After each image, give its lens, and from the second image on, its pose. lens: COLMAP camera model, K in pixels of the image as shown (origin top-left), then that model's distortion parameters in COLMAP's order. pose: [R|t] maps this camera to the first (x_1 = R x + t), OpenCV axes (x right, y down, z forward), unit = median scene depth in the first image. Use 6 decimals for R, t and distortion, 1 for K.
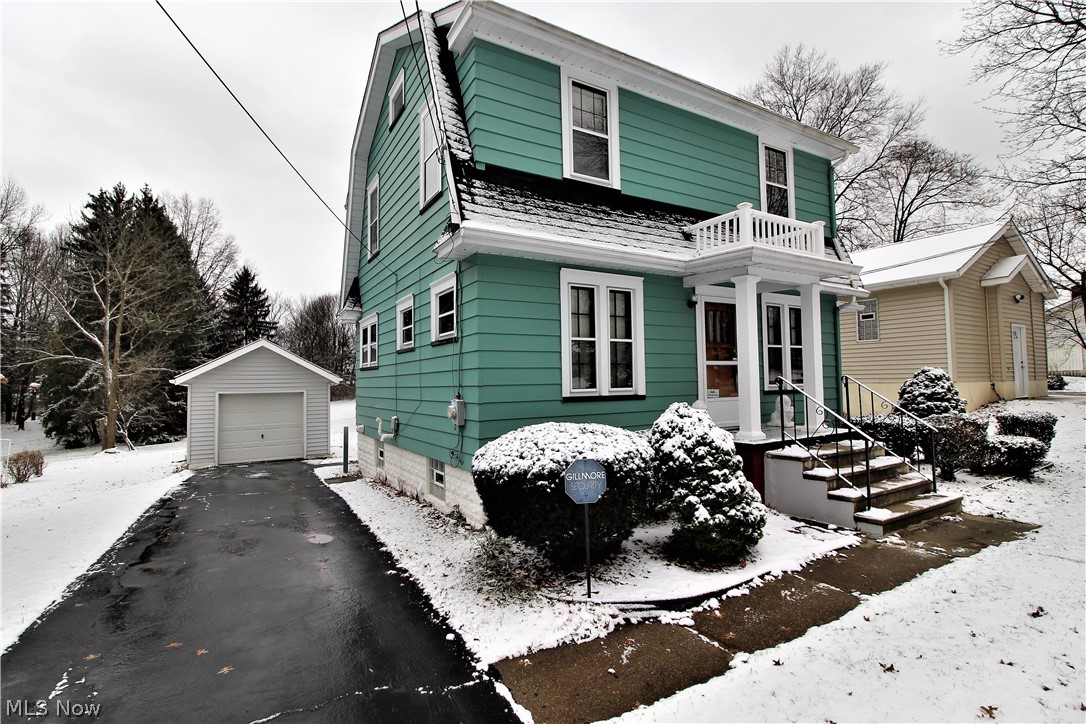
lens RADIAL K [[519.4, 0, 542.3], [0, 519.4, 359.3], [0, 0, 1]] dist [-0.008367, -0.000834]
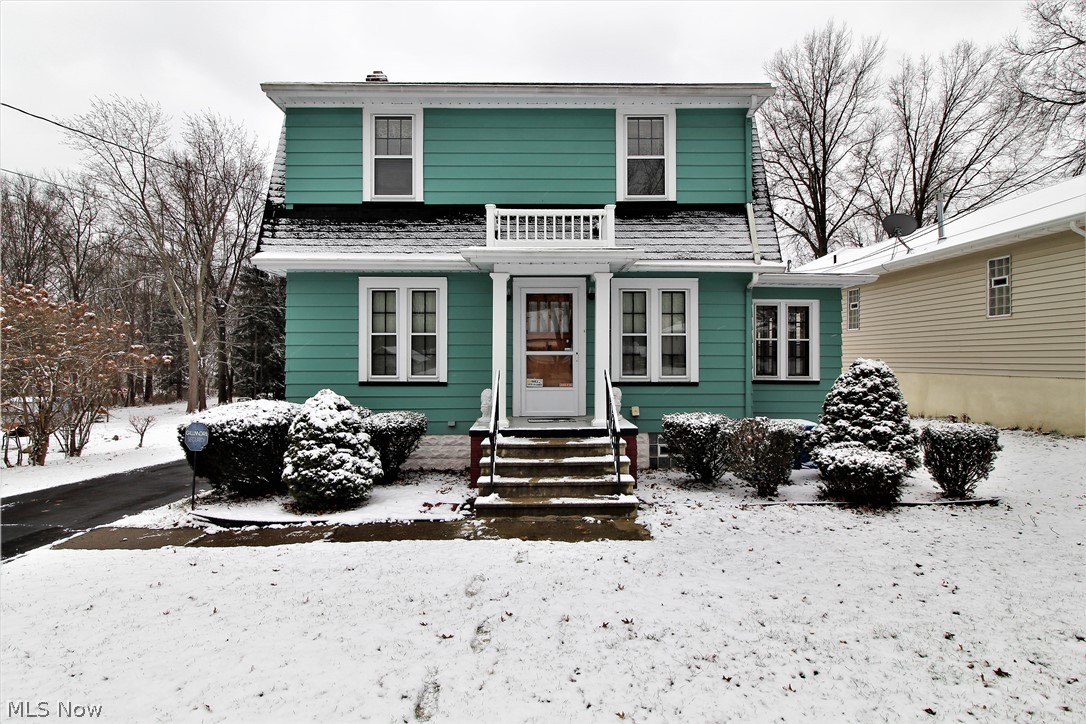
lens RADIAL K [[577.4, 0, 544.8], [0, 577.4, 361.0], [0, 0, 1]] dist [-0.005127, -0.000820]
pose [[0.869116, 0.017658, -0.494293, 1.078531], [0.007392, 0.998787, 0.048677, -0.039148], [0.494553, -0.045960, 0.867931, 0.019320]]
